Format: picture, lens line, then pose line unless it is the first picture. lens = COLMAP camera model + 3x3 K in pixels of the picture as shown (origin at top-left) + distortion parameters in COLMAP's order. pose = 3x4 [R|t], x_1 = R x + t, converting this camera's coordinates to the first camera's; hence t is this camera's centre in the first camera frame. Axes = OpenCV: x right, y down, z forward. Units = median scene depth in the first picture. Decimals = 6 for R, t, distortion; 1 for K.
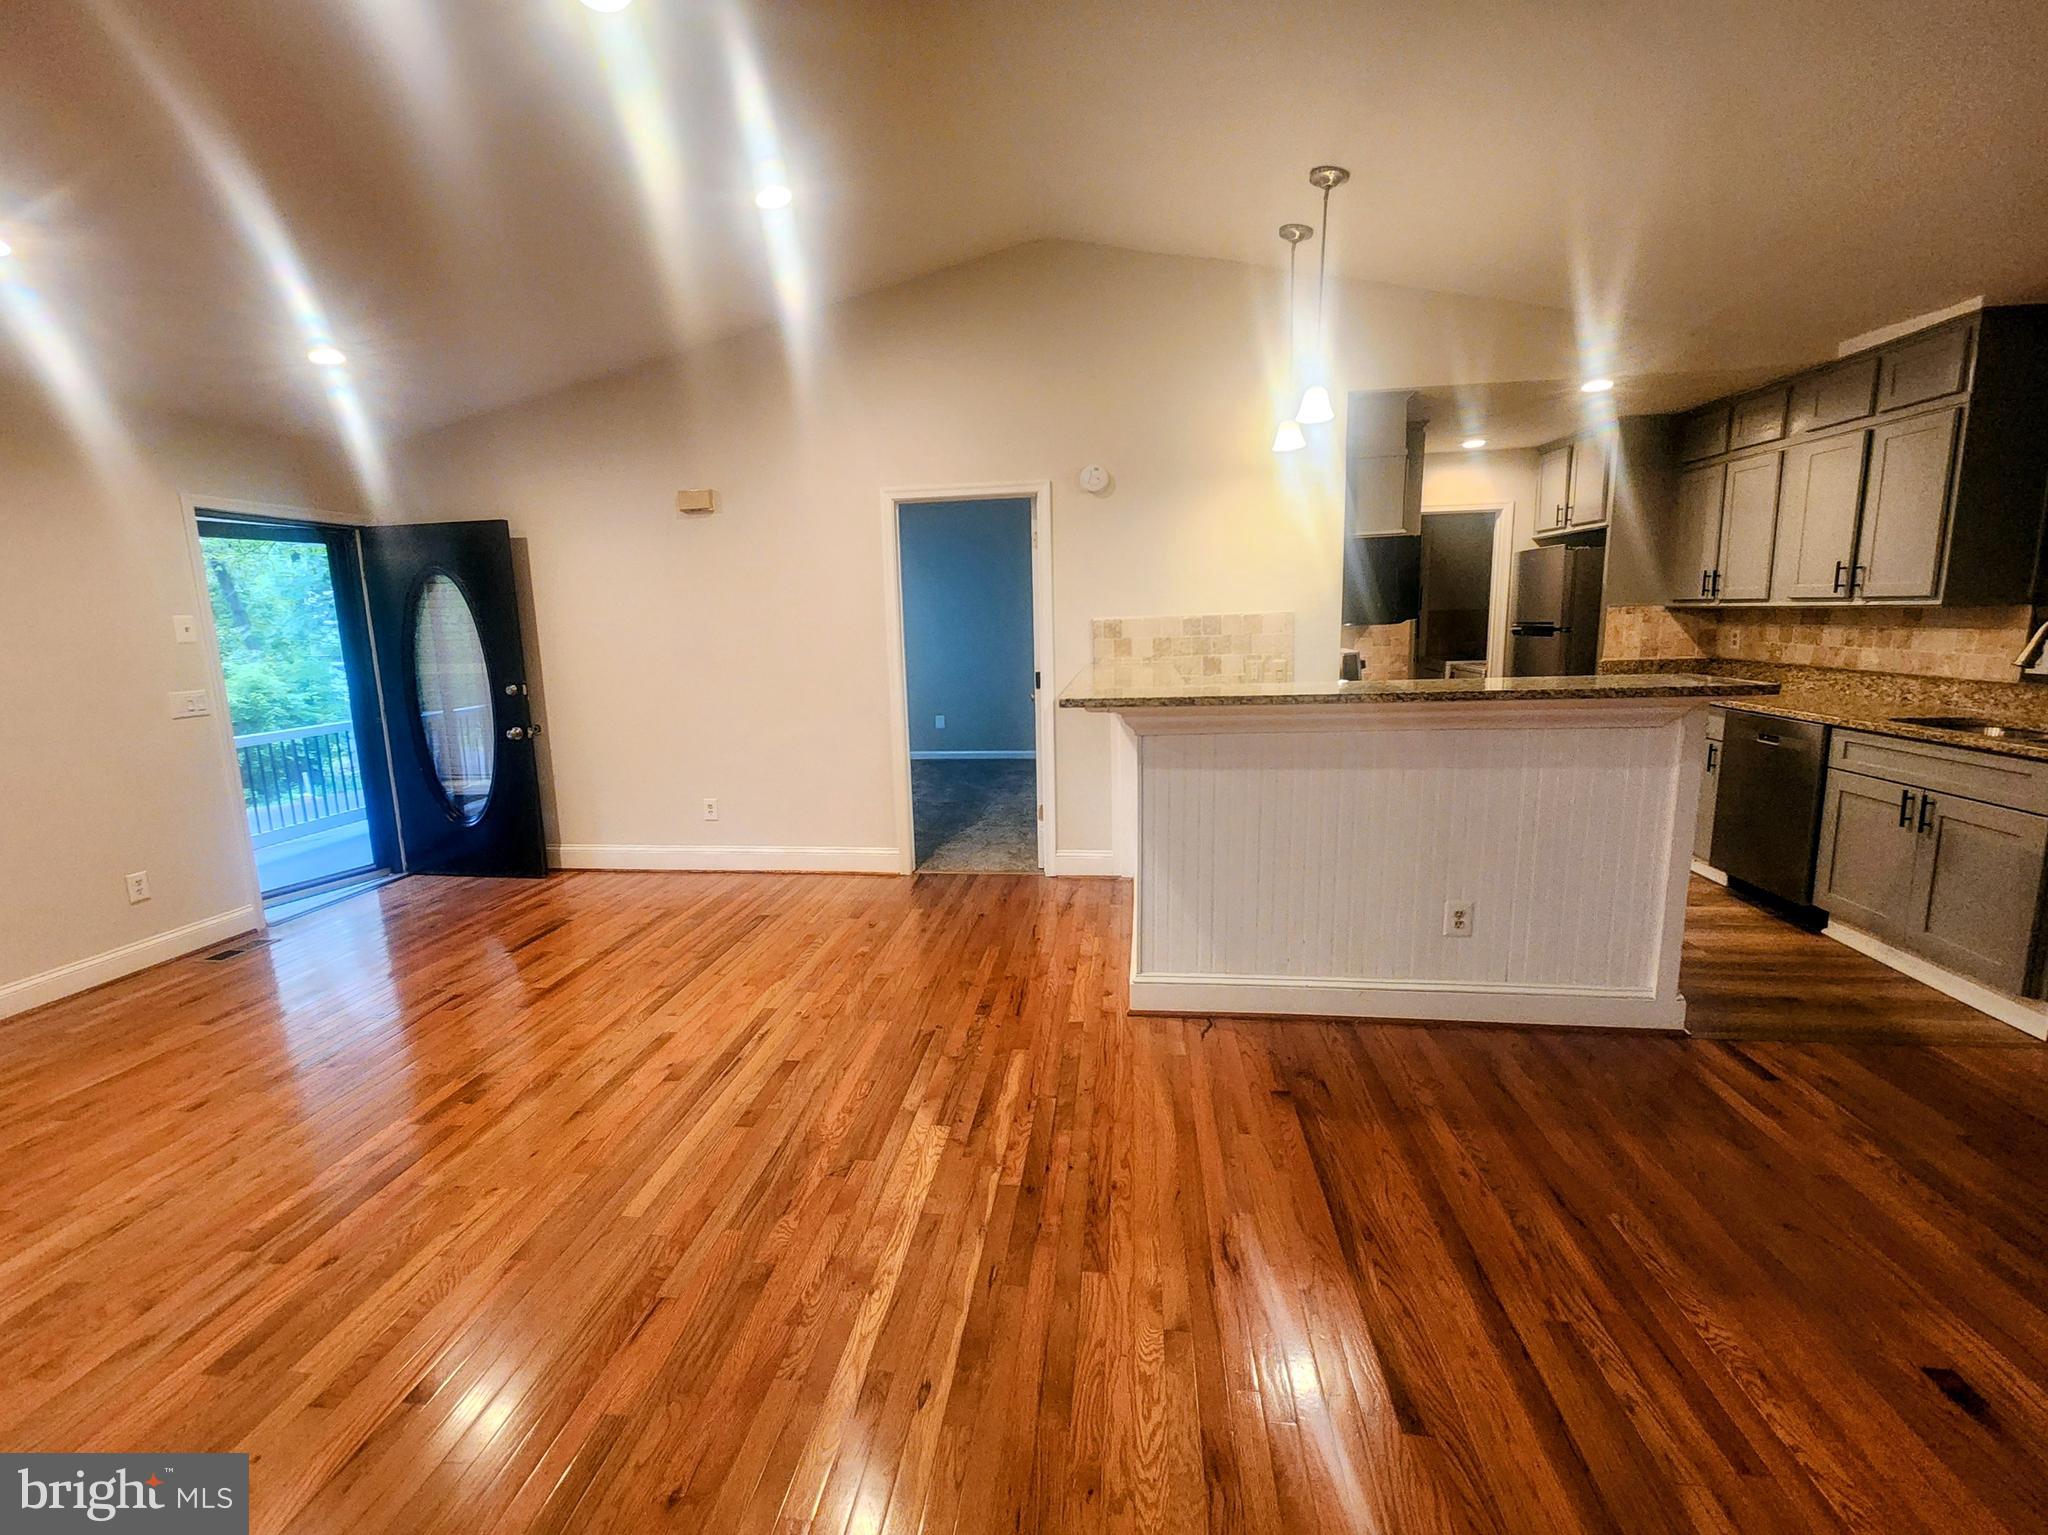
lens RADIAL K [[868.3, 0, 1002.3], [0, 868.3, 761.5], [0, 0, 1]] dist [-0.003348, -0.000339]
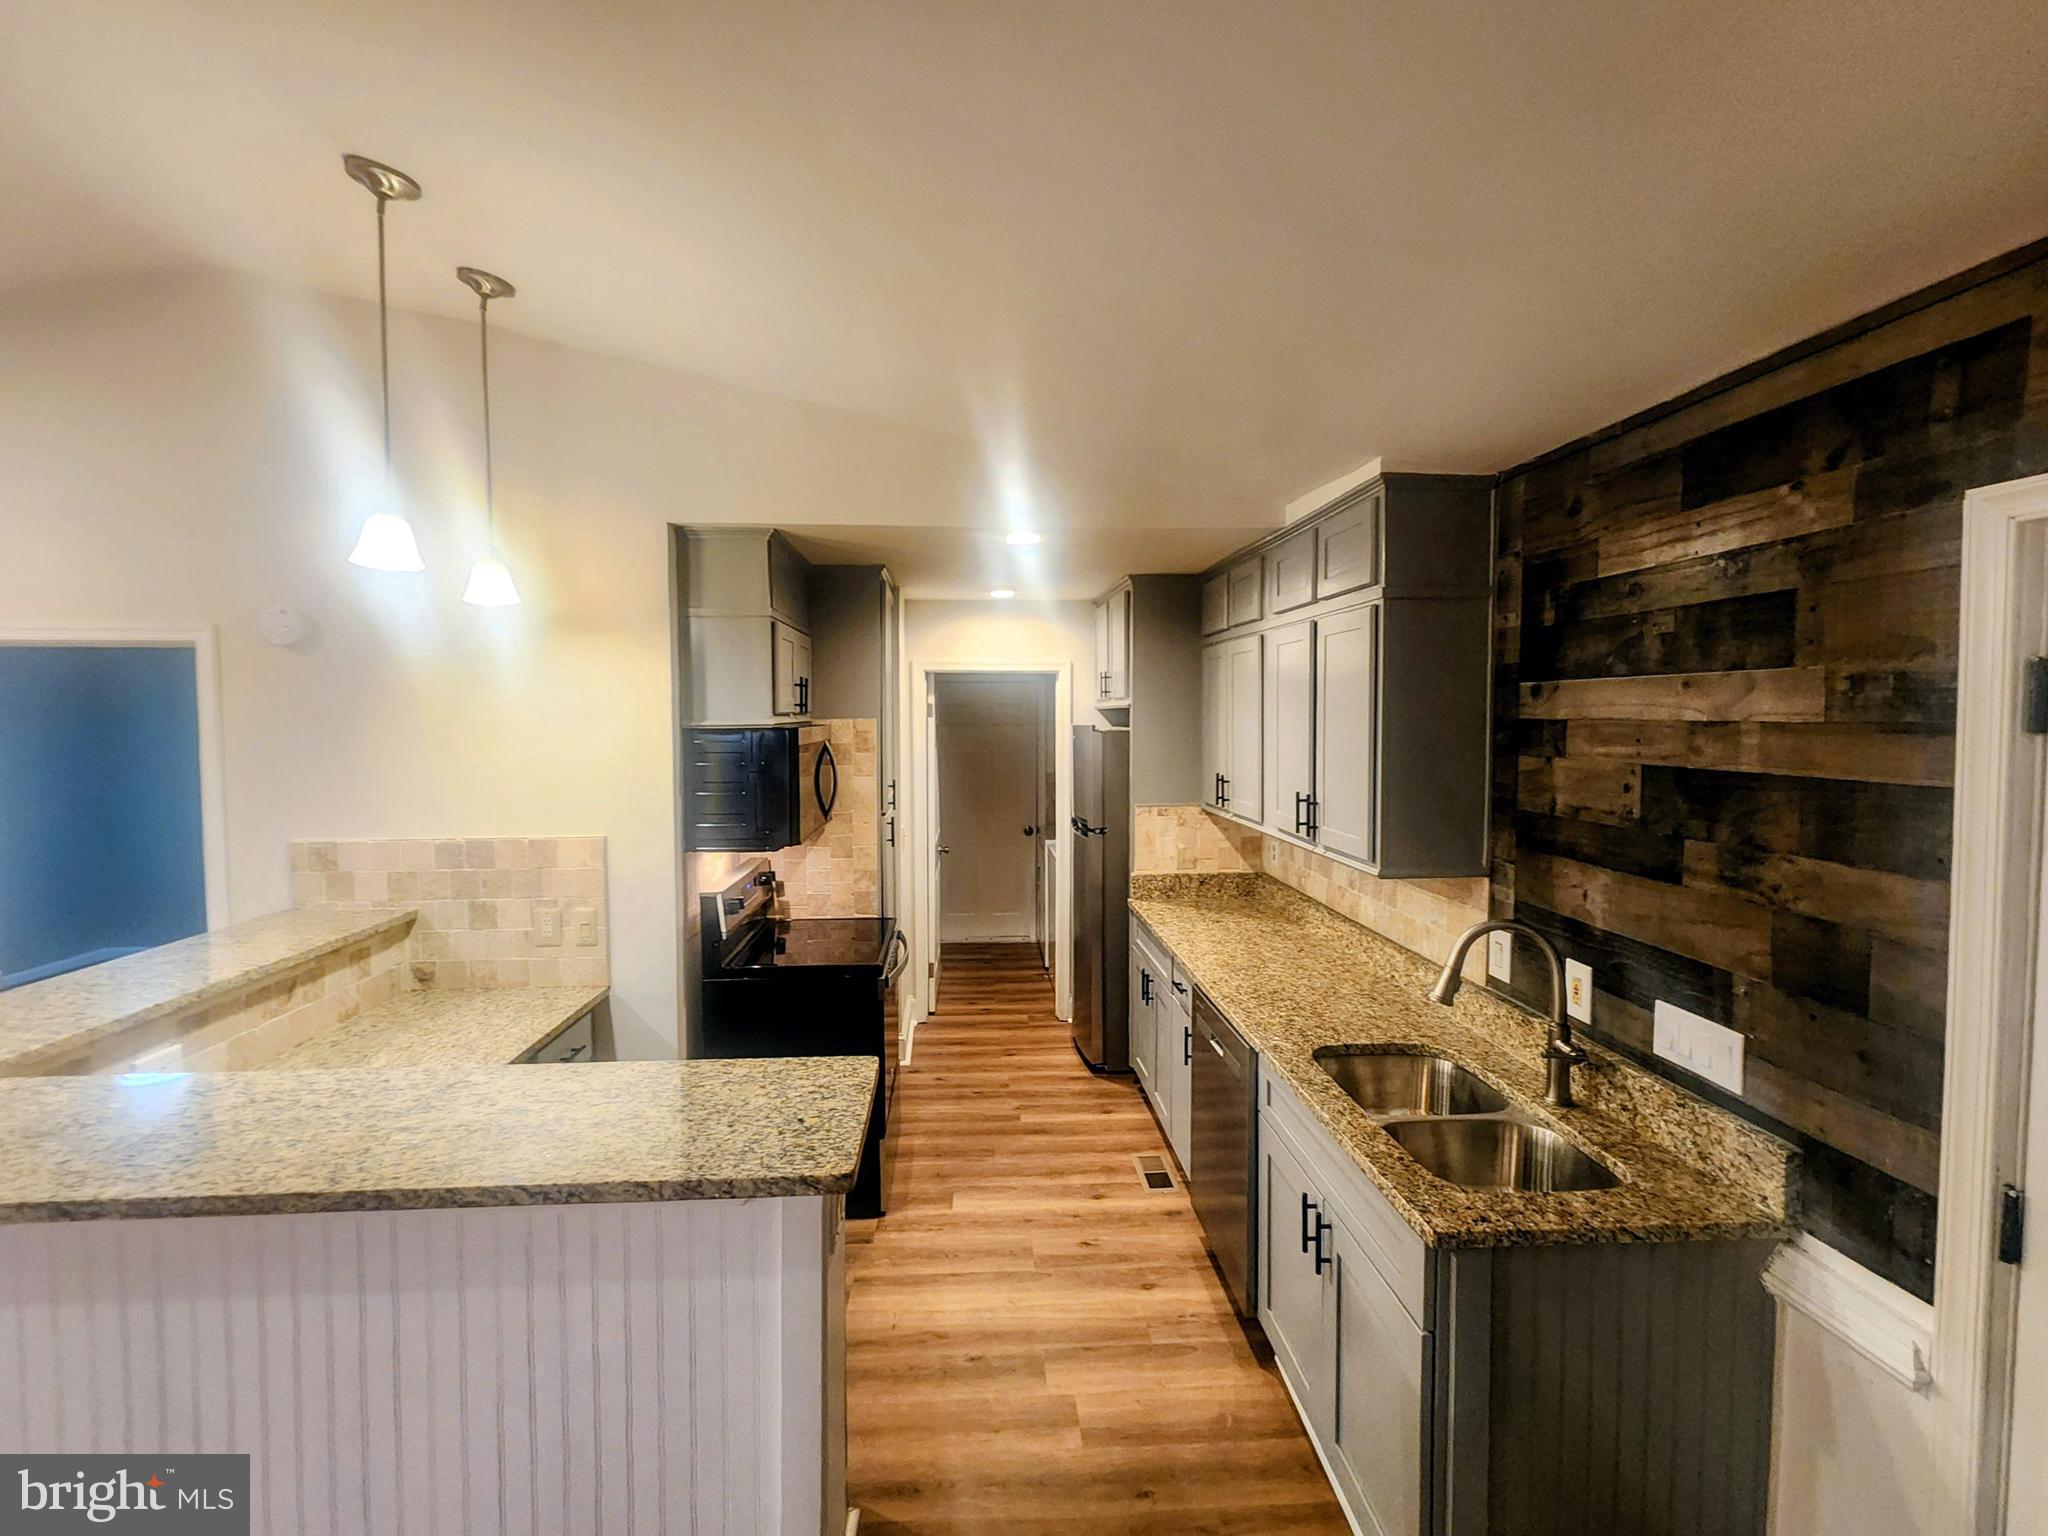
lens RADIAL K [[902.7, 0, 1003.5], [0, 902.7, 760.7], [0, 0, 1]] dist [-0.000735, -0.000675]
pose [[0.980474, 0.018839, 0.195742, 0.667934], [0.004678, 0.992885, -0.118989, -0.195756], [-0.196591, 0.117581, 0.973410, 0.350723]]
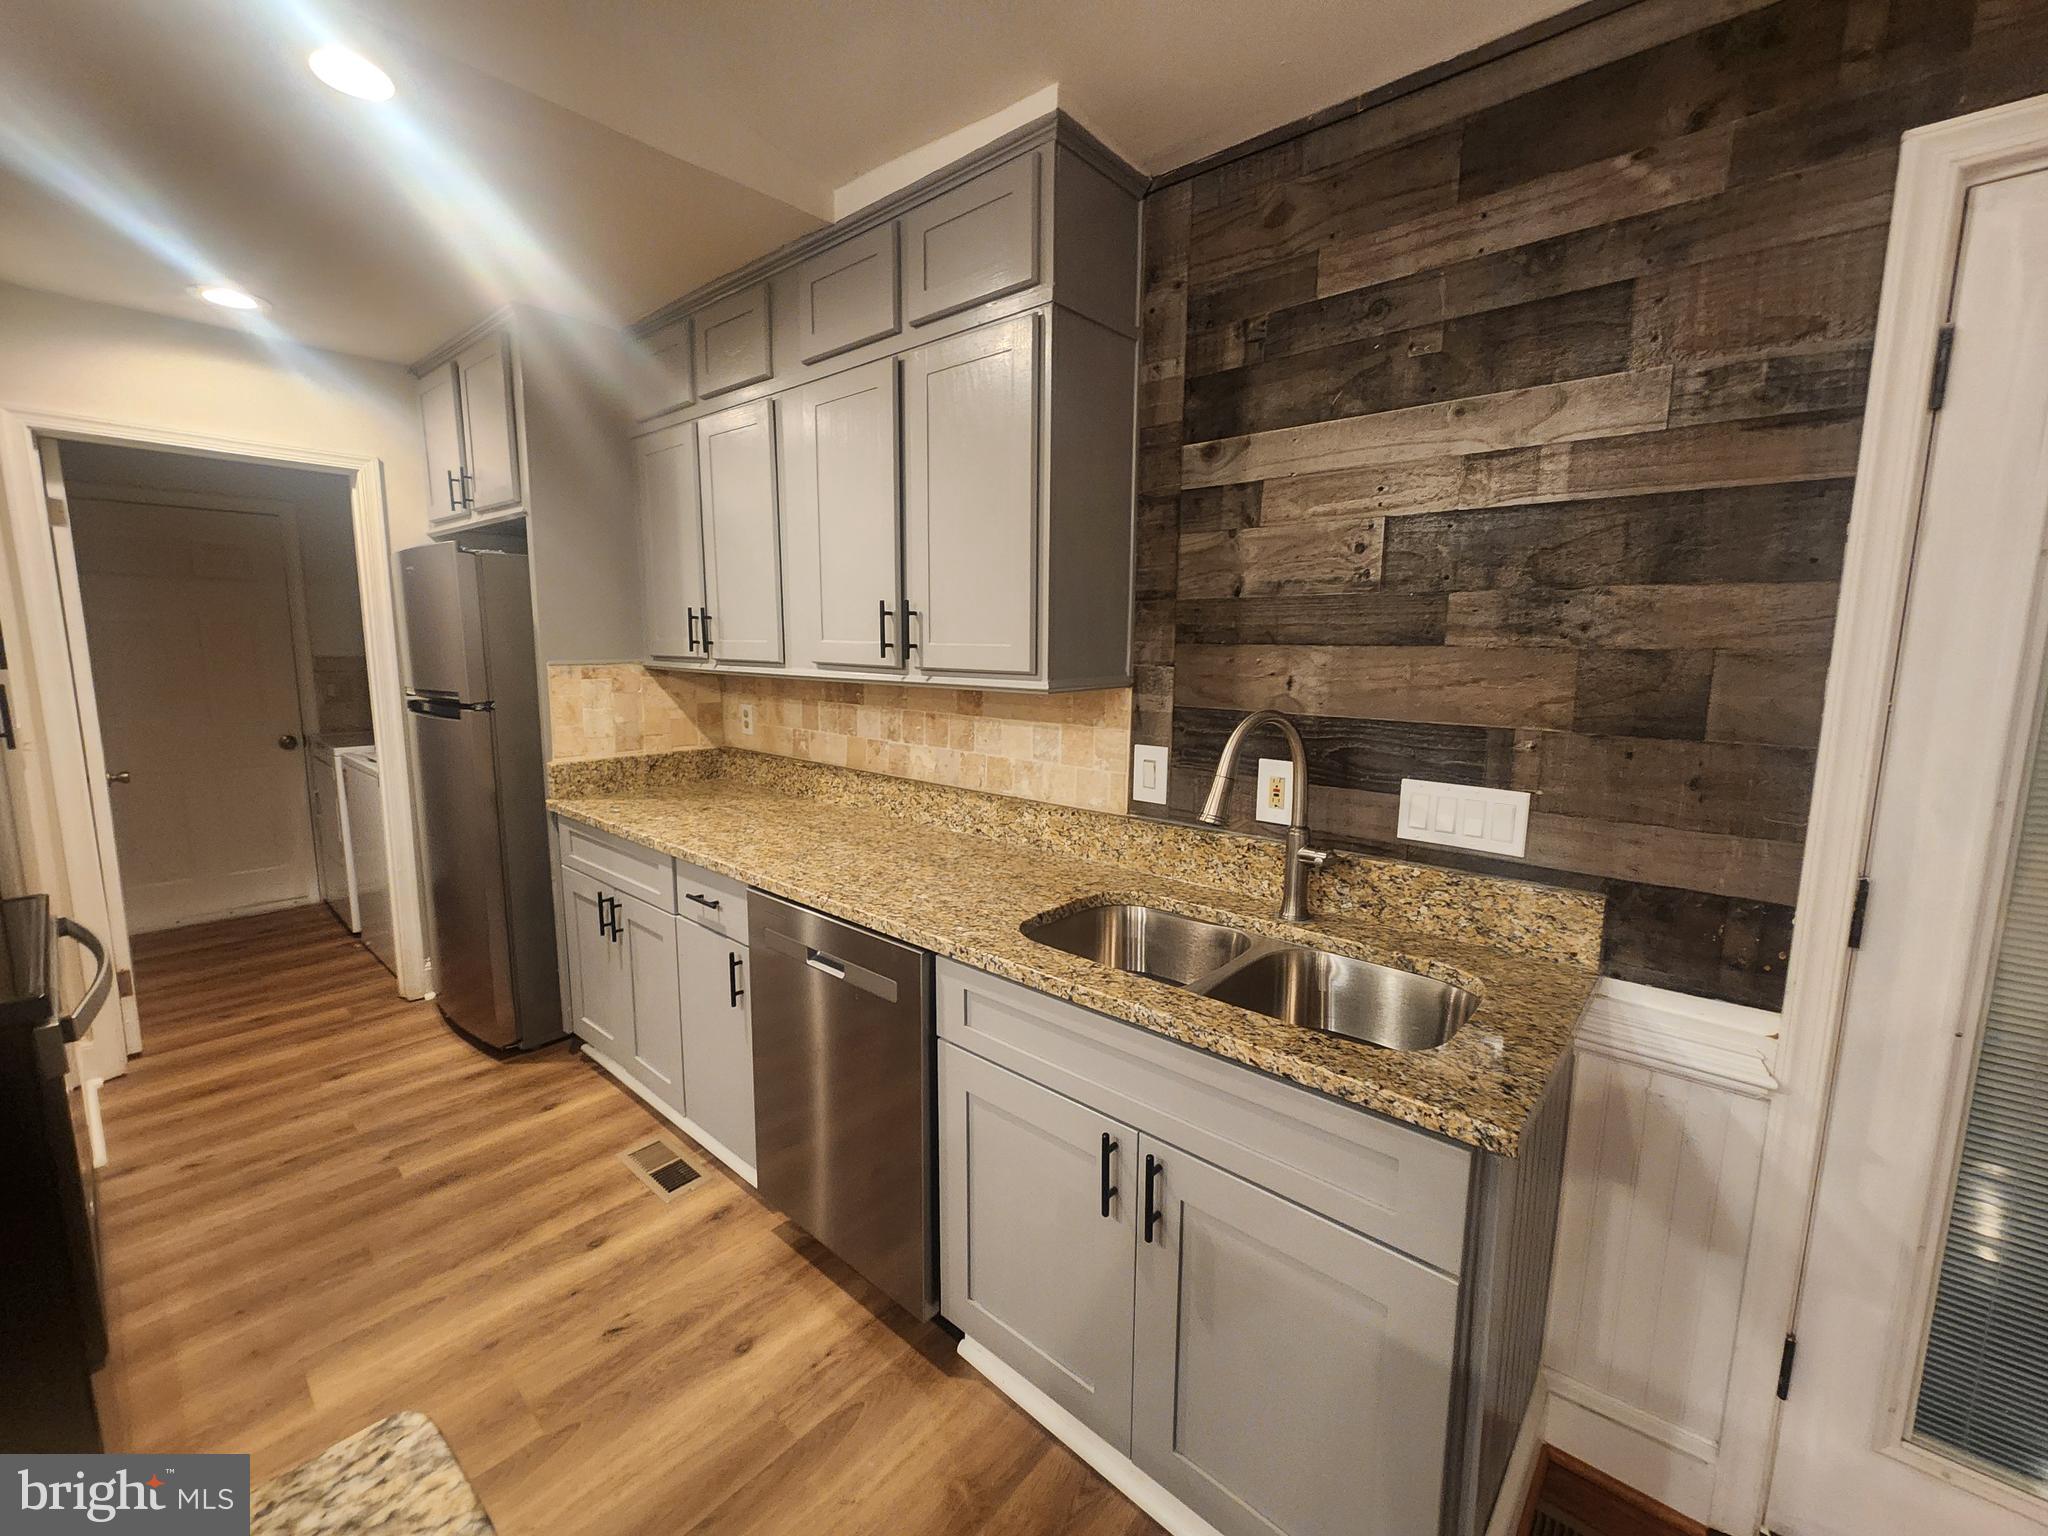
lens RADIAL K [[834.5, 0, 1006.1], [0, 834.5, 761.7], [0, 0, 1]] dist [0.000871, 0.000186]
pose [[0.546198, -0.084004, 0.833433, 0.664397], [0.113654, 0.993190, 0.025622, -0.159306], [-0.829910, 0.080729, 0.552026, 0.769303]]
